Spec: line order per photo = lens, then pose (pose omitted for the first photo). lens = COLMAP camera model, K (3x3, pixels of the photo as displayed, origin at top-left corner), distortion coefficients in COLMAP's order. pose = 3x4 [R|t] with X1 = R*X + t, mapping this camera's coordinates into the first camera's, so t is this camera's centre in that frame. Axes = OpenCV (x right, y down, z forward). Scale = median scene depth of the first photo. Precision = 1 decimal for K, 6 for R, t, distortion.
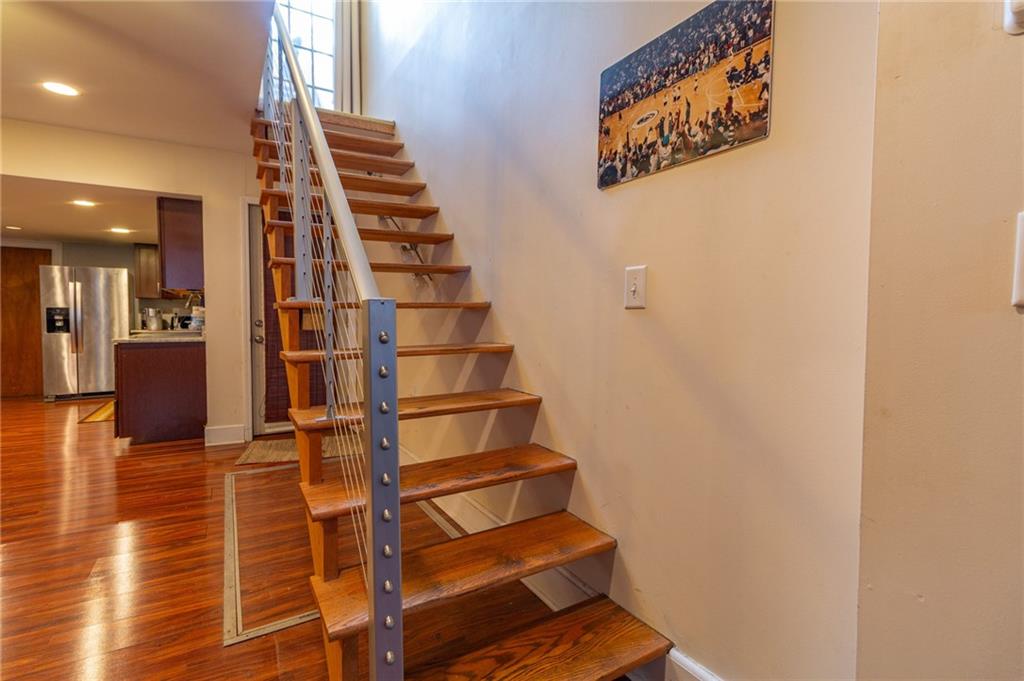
lens RADIAL K [[477.0, 0, 511.7], [0, 477.0, 332.9], [0, 0, 1]] dist [0.005821, 0.000446]
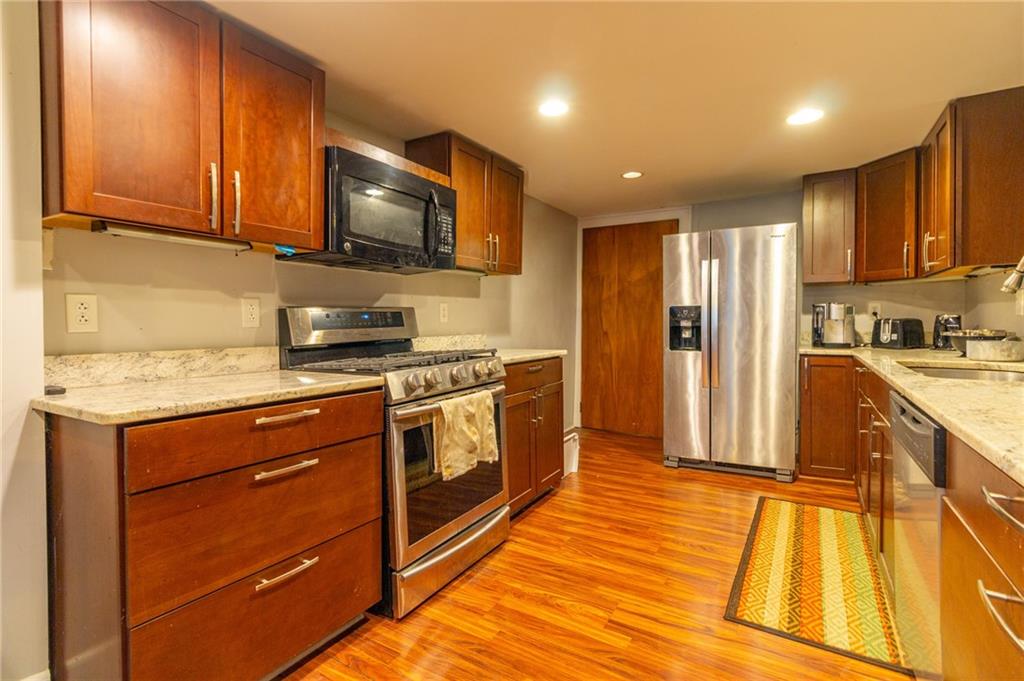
lens RADIAL K [[477.0, 0, 513.7], [0, 477.0, 331.4], [0, 0, 1]] dist [0.005821, 0.000446]
pose [[0.458276, 0.011713, -0.888733, -0.516614], [-0.020604, 0.999784, 0.002553, -0.019225], [0.888571, 0.017141, 0.458419, 0.540380]]
